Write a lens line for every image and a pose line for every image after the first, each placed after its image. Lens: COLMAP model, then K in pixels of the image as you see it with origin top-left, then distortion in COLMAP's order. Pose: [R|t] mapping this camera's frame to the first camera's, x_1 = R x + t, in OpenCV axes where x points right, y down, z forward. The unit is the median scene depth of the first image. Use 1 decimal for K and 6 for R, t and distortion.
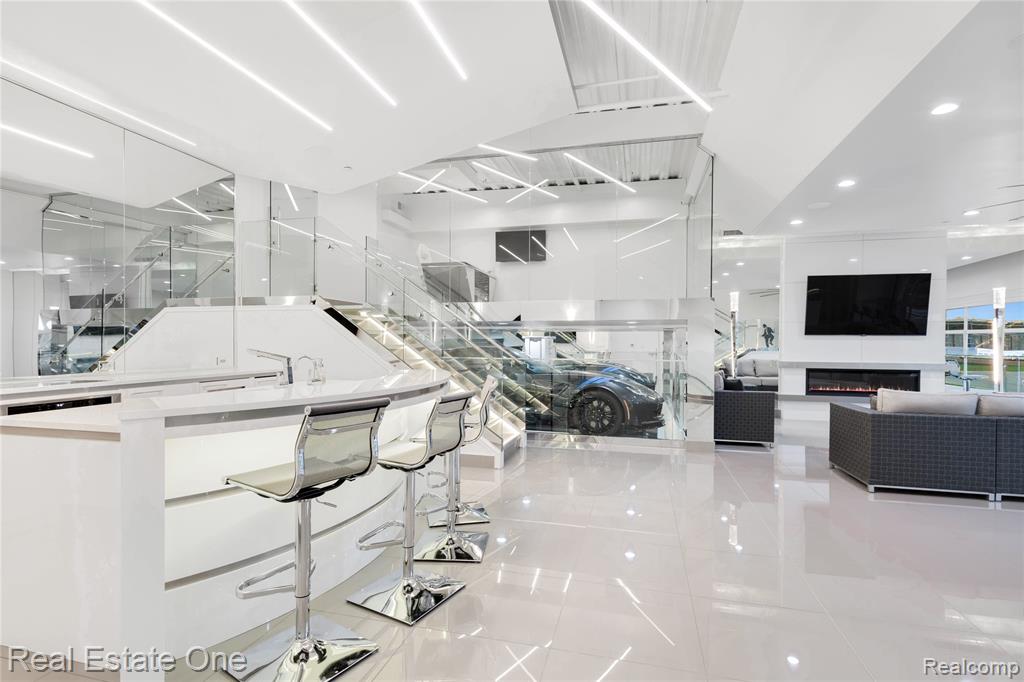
lens RADIAL K [[475.7, 0, 515.9], [0, 475.7, 349.3], [0, 0, 1]] dist [0.006758, -0.000452]
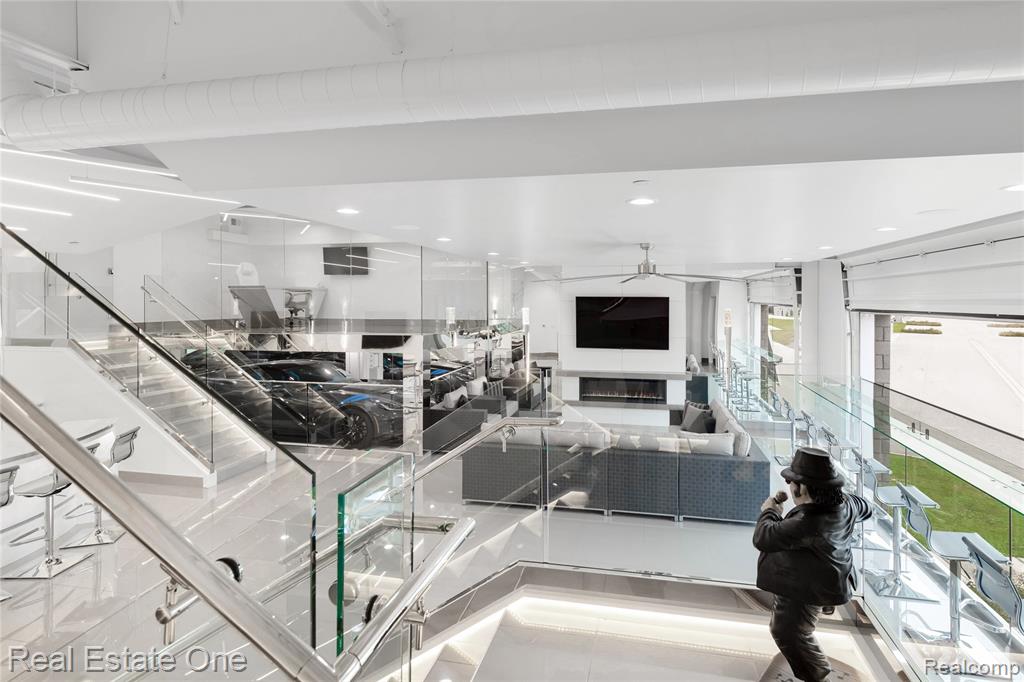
lens RADIAL K [[517.3, 0, 535.4], [0, 517.3, 303.0], [0, 0, 1]] dist [0.016327, -0.000944]
pose [[0.999099, -0.007215, 0.041828, 0.509064], [0.007770, 0.999884, -0.013122, -0.134434], [-0.041729, 0.013435, 0.999039, -0.250365]]
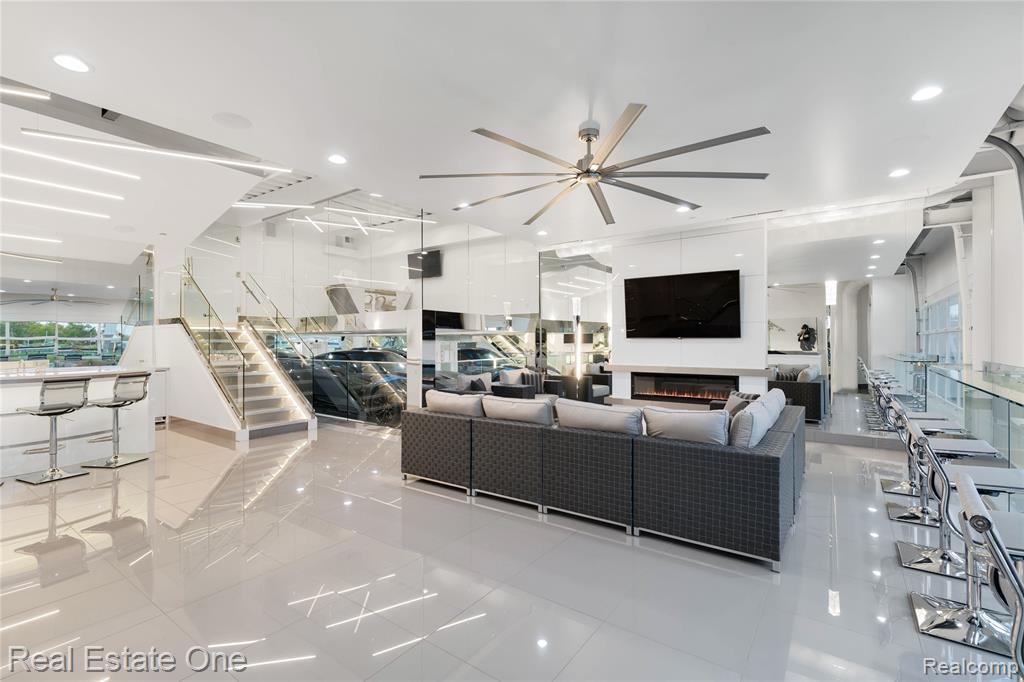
lens RADIAL K [[454.5, 0, 508.6], [0, 454.5, 341.5], [0, 0, 1]] dist [0.007229, -0.002252]
pose [[0.932944, -0.008505, -0.359922, 0.796307], [0.002157, 0.999835, -0.018034, -0.007948], [0.360016, 0.016049, 0.932808, 0.034864]]
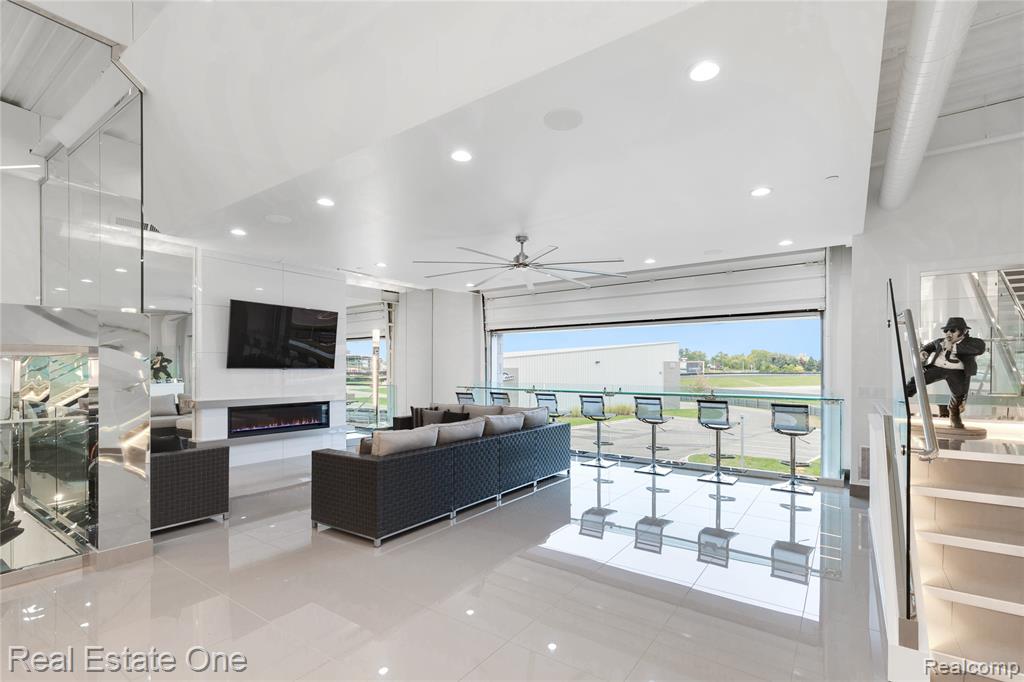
lens RADIAL K [[475.7, 0, 514.0], [0, 475.7, 367.4], [0, 0, 1]] dist [0.006758, -0.000452]
pose [[0.350590, 0.001171, 0.936528, -0.009564], [0.017680, 0.999813, -0.007868, -0.017687], [-0.936362, 0.019316, 0.350504, 0.250964]]
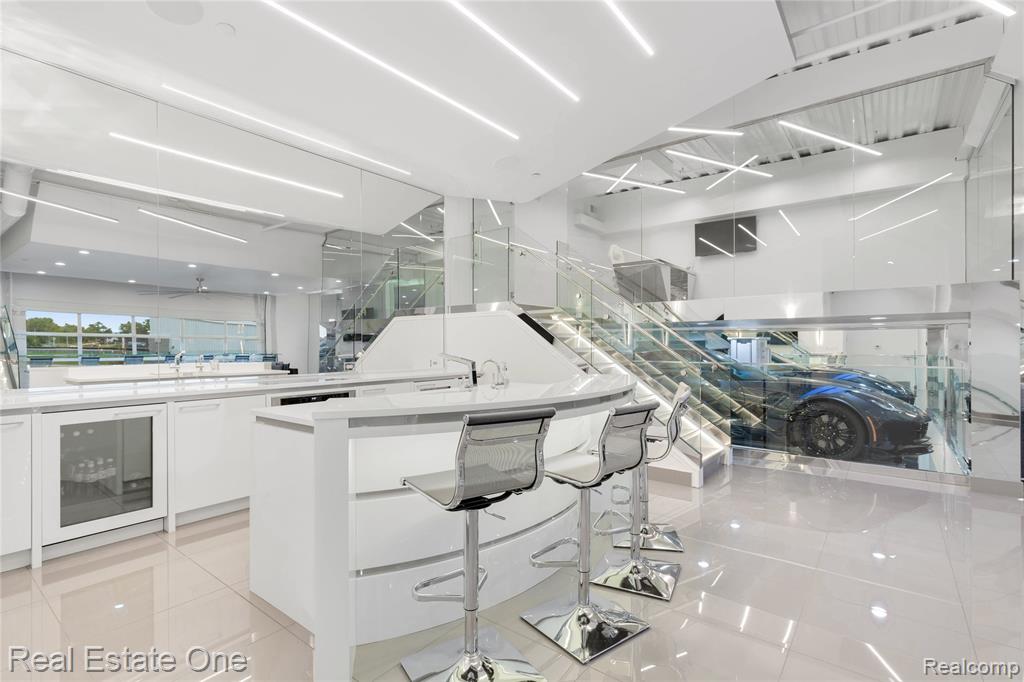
lens RADIAL K [[475.7, 0, 518.5], [0, 475.7, 344.4], [0, 0, 1]] dist [0.006758, -0.000452]
pose [[0.918865, -0.007295, -0.394504, 0.007364], [0.001081, 0.999872, -0.015971, -0.001171], [0.394570, 0.014249, 0.918755, 0.035248]]
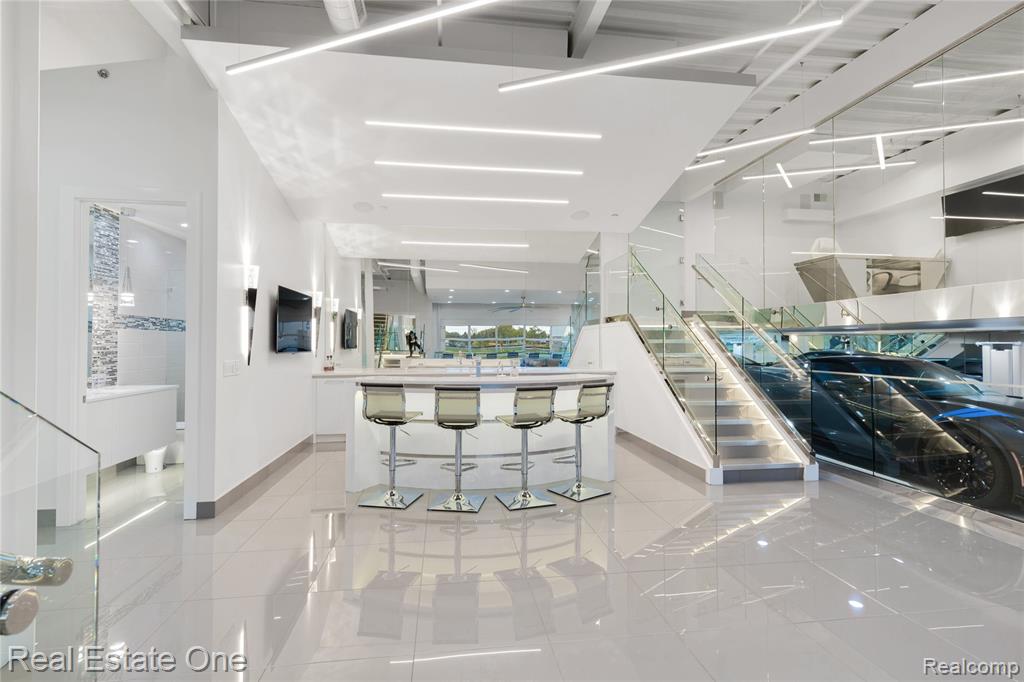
lens RADIAL K [[475.7, 0, 510.0], [0, 475.7, 338.2], [0, 0, 1]] dist [0.006758, -0.000452]
pose [[0.383935, -0.014246, -0.923250, 0.483183], [-0.013524, 0.999687, -0.021050, -0.013214], [0.923261, 0.020568, 0.383622, 0.170258]]
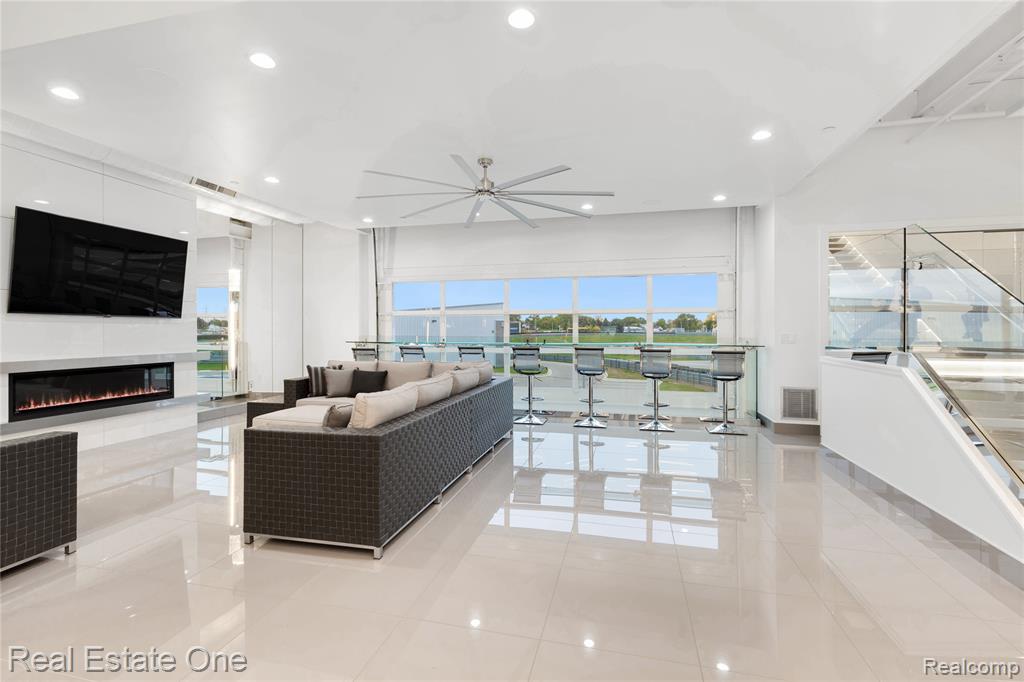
lens RADIAL K [[475.7, 0, 507.2], [0, 475.7, 326.8], [0, 0, 1]] dist [0.006758, -0.000452]
pose [[-0.005071, 0.003124, 0.999982, 0.060892], [0.018662, 0.999821, -0.003029, -0.002450], [-0.999813, 0.018646, -0.005128, 0.480803]]
